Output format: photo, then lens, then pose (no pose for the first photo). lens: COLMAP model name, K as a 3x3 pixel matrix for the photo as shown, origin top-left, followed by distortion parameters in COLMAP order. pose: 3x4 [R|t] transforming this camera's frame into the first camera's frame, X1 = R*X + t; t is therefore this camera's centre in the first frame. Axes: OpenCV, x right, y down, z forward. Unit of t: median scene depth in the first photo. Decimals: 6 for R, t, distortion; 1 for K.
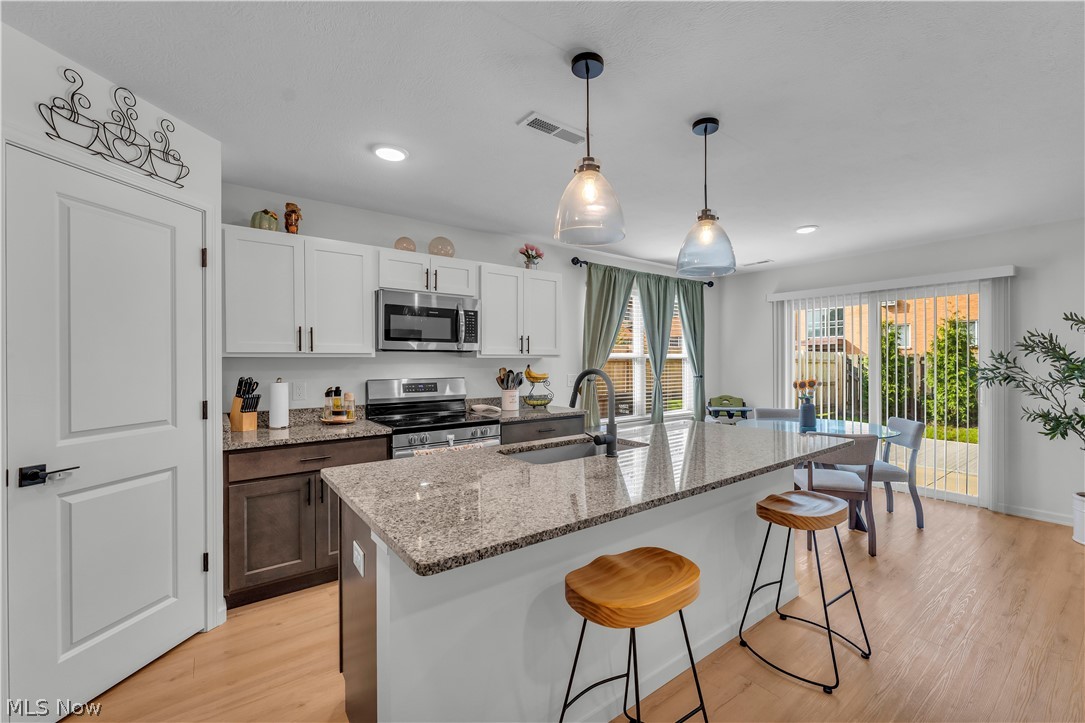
lens RADIAL K [[454.1, 0, 573.8], [0, 454.1, 361.4], [0, 0, 1]] dist [-0.001616, -0.000440]
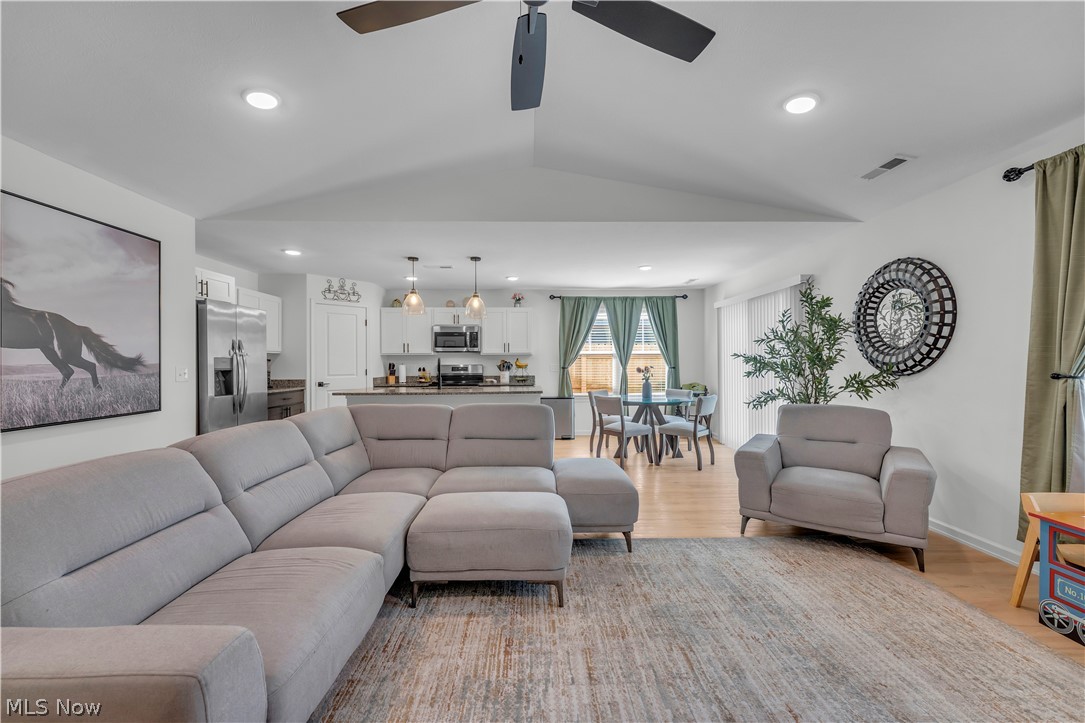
lens RADIAL K [[441.0, 0, 543.6], [0, 441.0, 362.1], [0, 0, 1]] dist [-0.001406, -0.000401]
pose [[0.796202, -0.000799, -0.605030, 1.421049], [0.002035, 0.999997, 0.001357, 0.026794], [0.605028, -0.002312, 0.796201, -0.476959]]
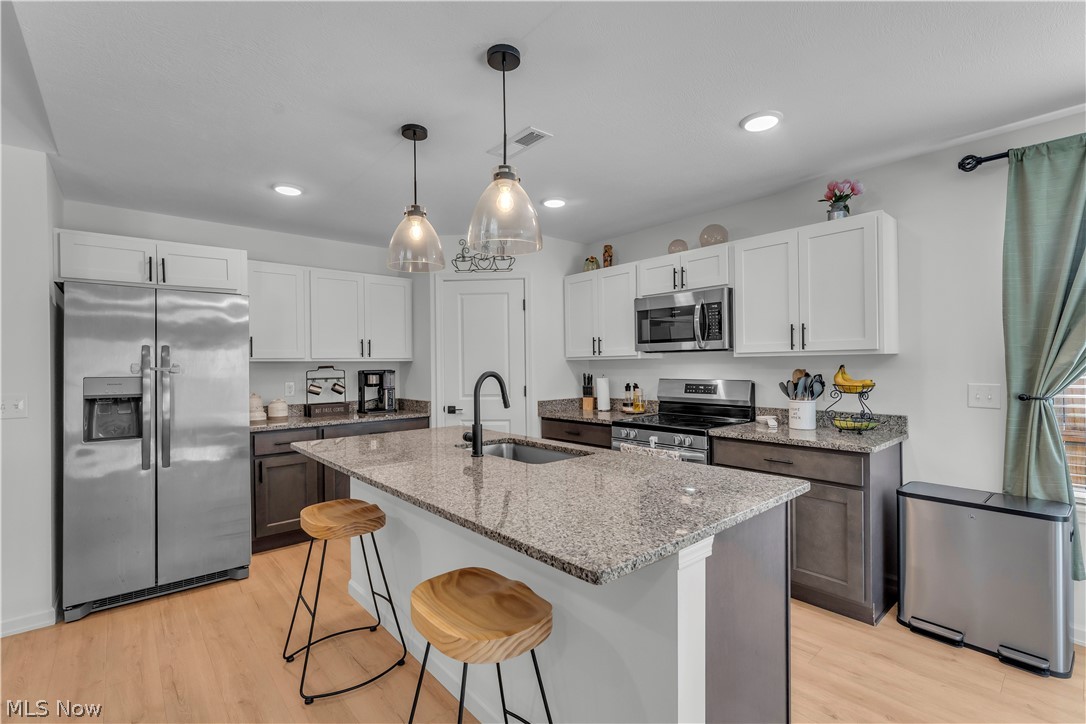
lens RADIAL K [[482.6, 0, 540.9], [0, 482.6, 364.0], [0, 0, 1]] dist [-0.002347, -0.000522]
pose [[0.043108, 0.003131, -0.999066, 0.773840], [0.012338, 0.999917, 0.003666, -0.003199], [0.998994, -0.012485, 0.043066, 0.713125]]
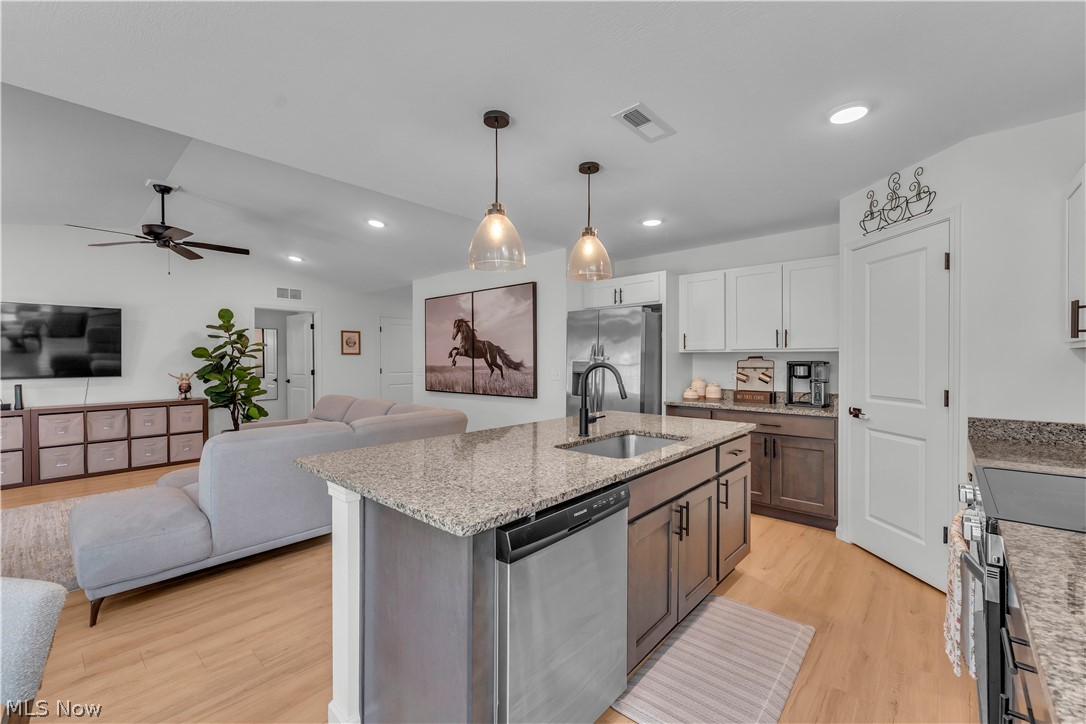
lens RADIAL K [[443.3, 0, 545.6], [0, 443.3, 360.9], [0, 0, 1]] dist [-0.001230, -0.000218]
pose [[-0.985741, 0.006558, -0.168142, 0.244324], [0.005677, 0.999968, 0.005720, 0.002412], [0.168174, 0.004684, -0.985746, 1.381226]]
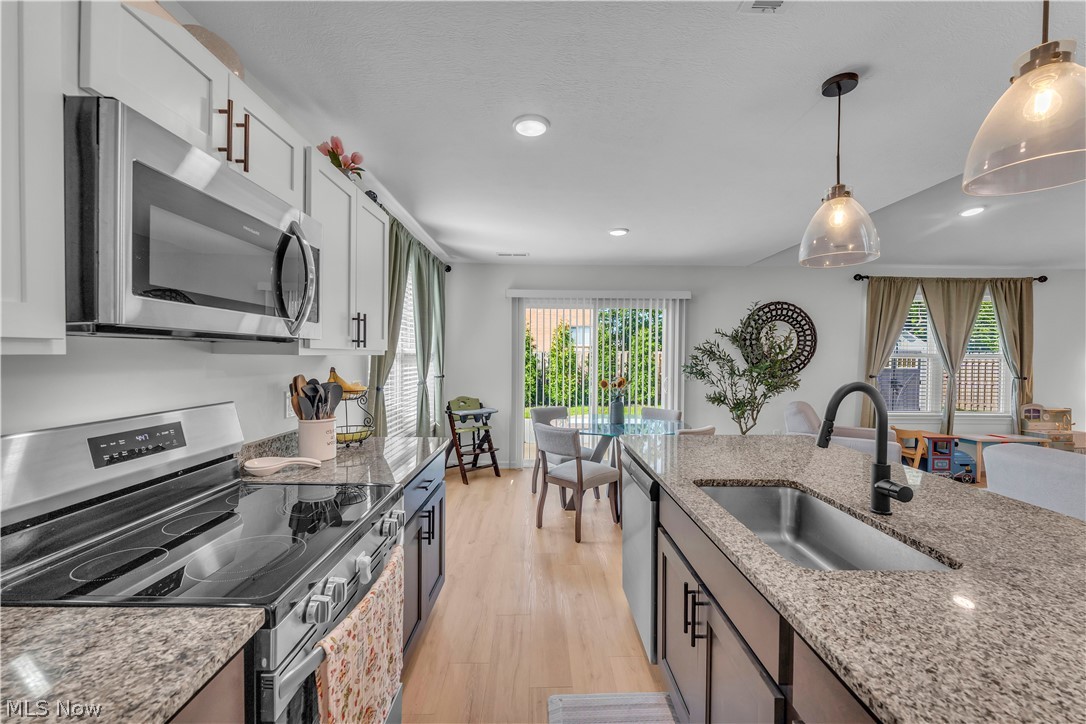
lens RADIAL K [[443.3, 0, 545.6], [0, 443.3, 360.9], [0, 0, 1]] dist [-0.001230, -0.000218]
pose [[0.612094, -0.002095, 0.790782, -0.478130], [-0.010041, 0.999895, 0.010422, -0.011179], [-0.790721, -0.014320, 0.612009, 0.644147]]
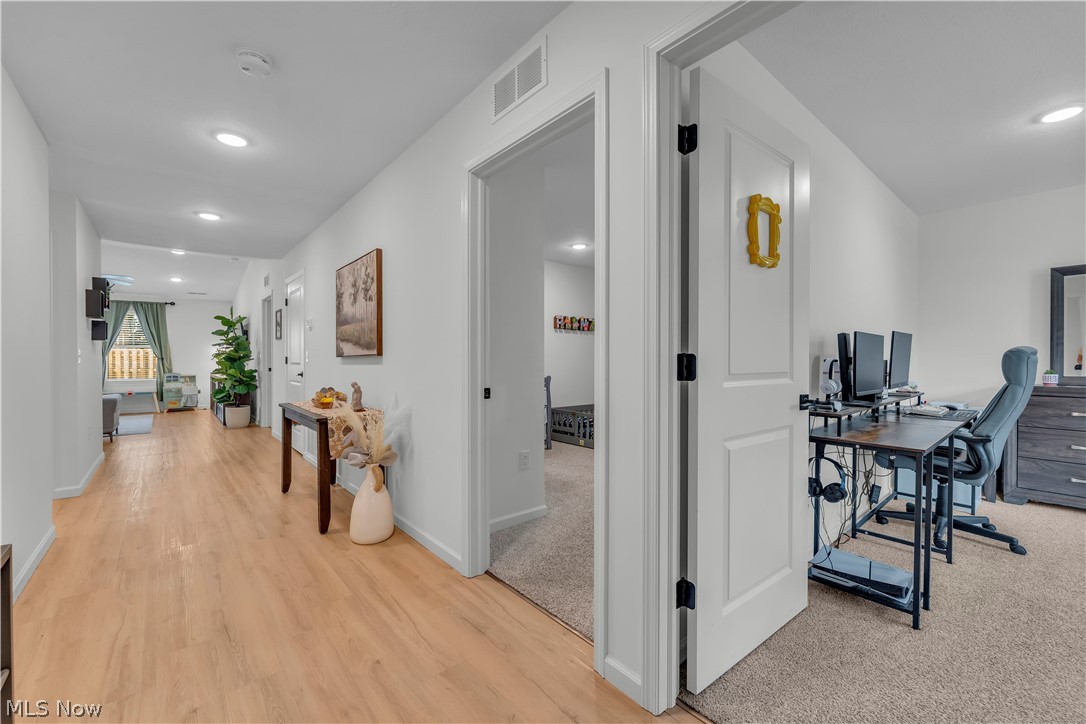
lens RADIAL K [[461.0, 0, 543.0], [0, 461.0, 362.0], [0, 0, 1]] dist [-0.001900, -0.000348]
pose [[-0.009659, -0.004626, 0.999943, -1.208617], [0.001881, 0.999987, 0.004645, 0.071605], [-0.999952, 0.001926, -0.009650, -2.427091]]
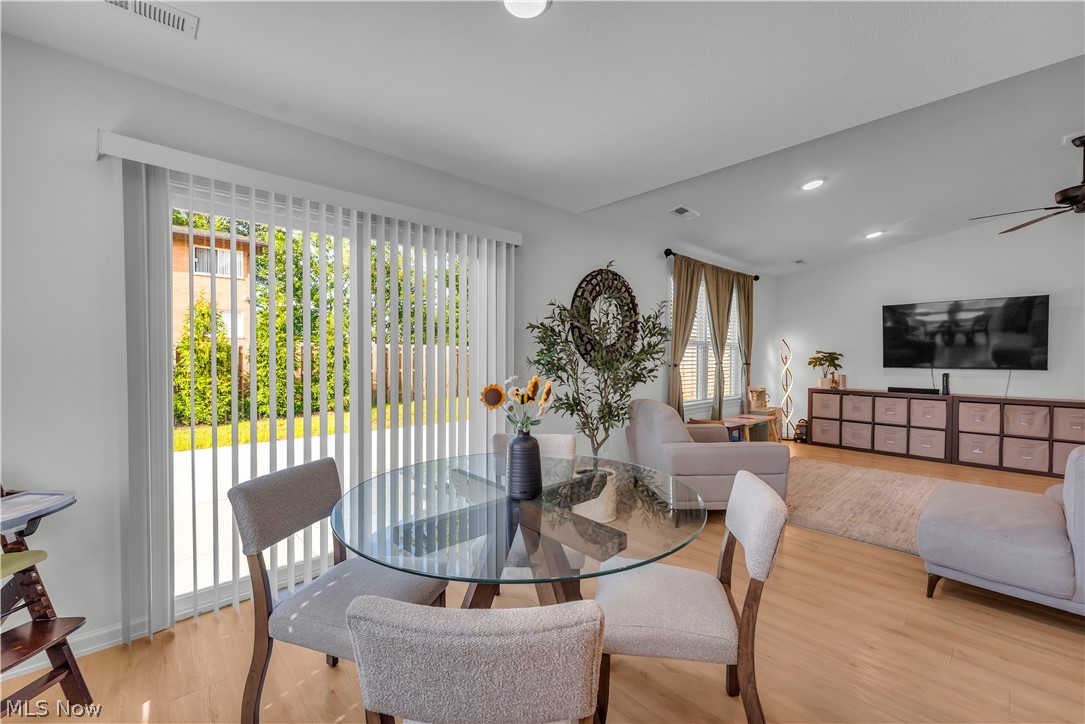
lens RADIAL K [[441.0, 0, 543.6], [0, 441.0, 362.6], [0, 0, 1]] dist [-0.001406, -0.000401]
pose [[-0.065459, -0.015419, 0.997736, 0.152008], [-0.004793, 0.999874, 0.015138, 0.023508], [-0.997844, -0.003791, -0.065525, 1.260735]]
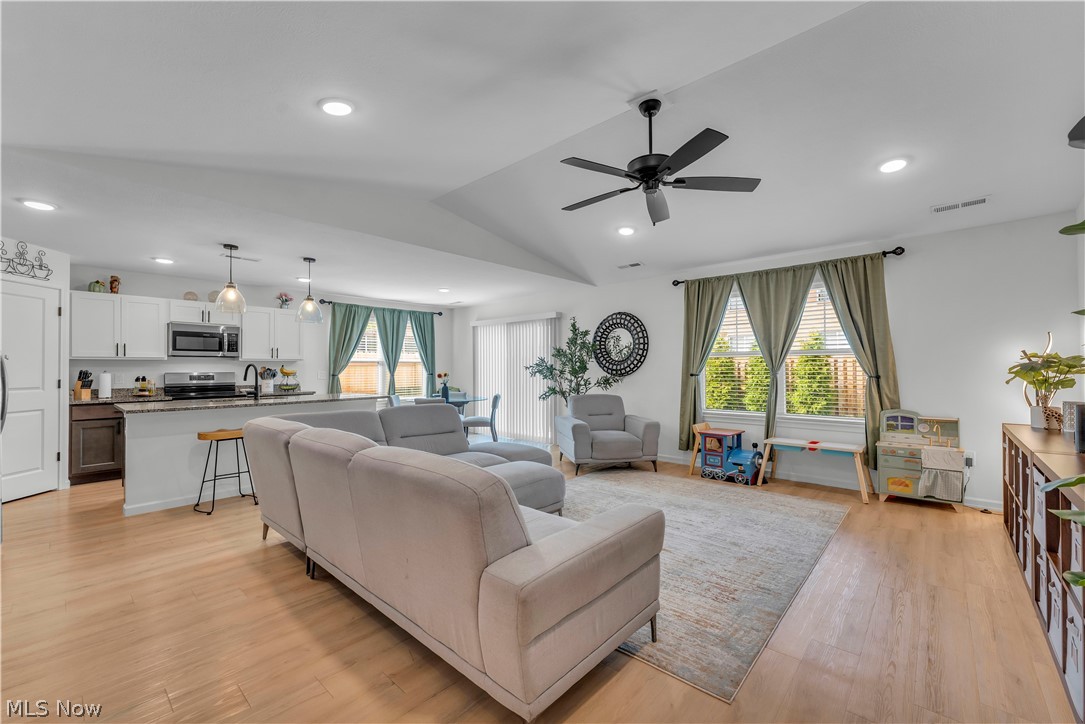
lens RADIAL K [[441.0, 0, 543.6], [0, 441.0, 362.6], [0, 0, 1]] dist [-0.001406, -0.000401]
pose [[0.987217, 0.000733, 0.159377, 0.782334], [0.001541, 0.999899, -0.014150, 0.029705], [-0.159372, 0.014214, 0.987116, -0.996673]]
